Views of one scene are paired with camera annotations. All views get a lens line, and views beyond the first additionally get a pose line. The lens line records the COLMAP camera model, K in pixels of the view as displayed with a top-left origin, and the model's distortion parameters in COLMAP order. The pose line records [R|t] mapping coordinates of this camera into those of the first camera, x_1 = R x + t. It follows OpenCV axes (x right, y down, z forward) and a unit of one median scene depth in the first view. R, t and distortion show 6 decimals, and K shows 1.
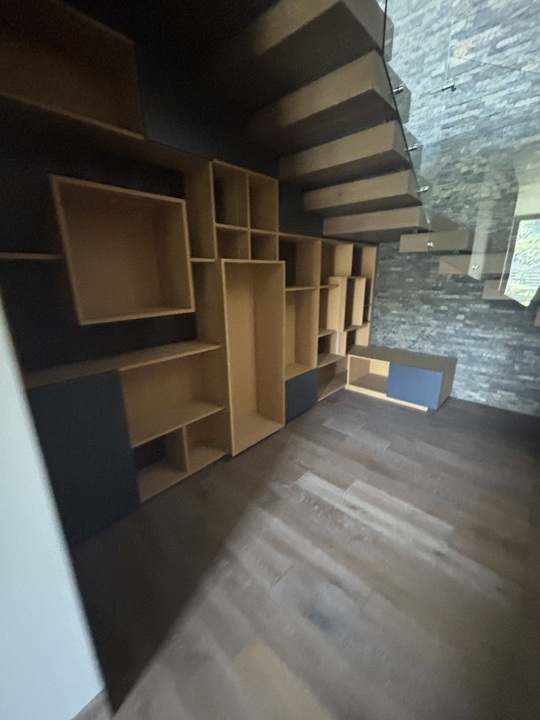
lens RADIAL K [[289.5, 0, 271.7], [0, 289.5, 356.5], [0, 0, 1]] dist [-0.003257, 0.000186]
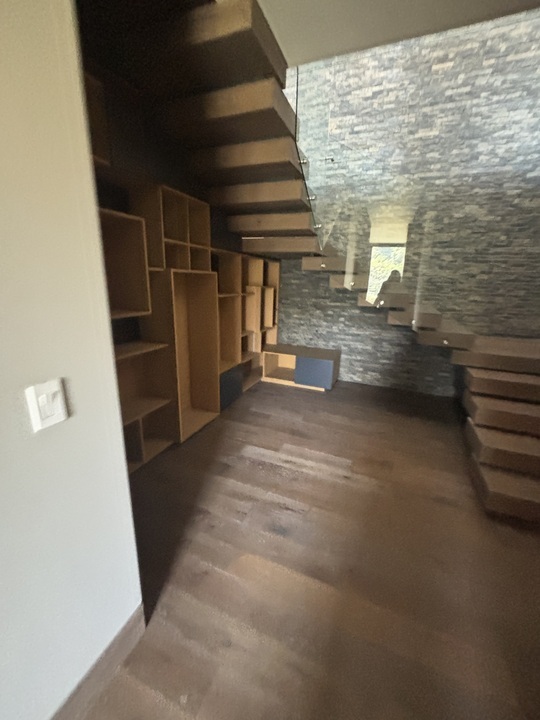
lens RADIAL K [[289.5, 0, 271.7], [0, 289.5, 356.5], [0, 0, 1]] dist [-0.003257, 0.000186]
pose [[0.934721, -0.050220, 0.351817, -0.155962], [0.057204, 0.998318, -0.009475, 0.034986], [-0.350749, 0.028982, 0.936021, -0.158690]]
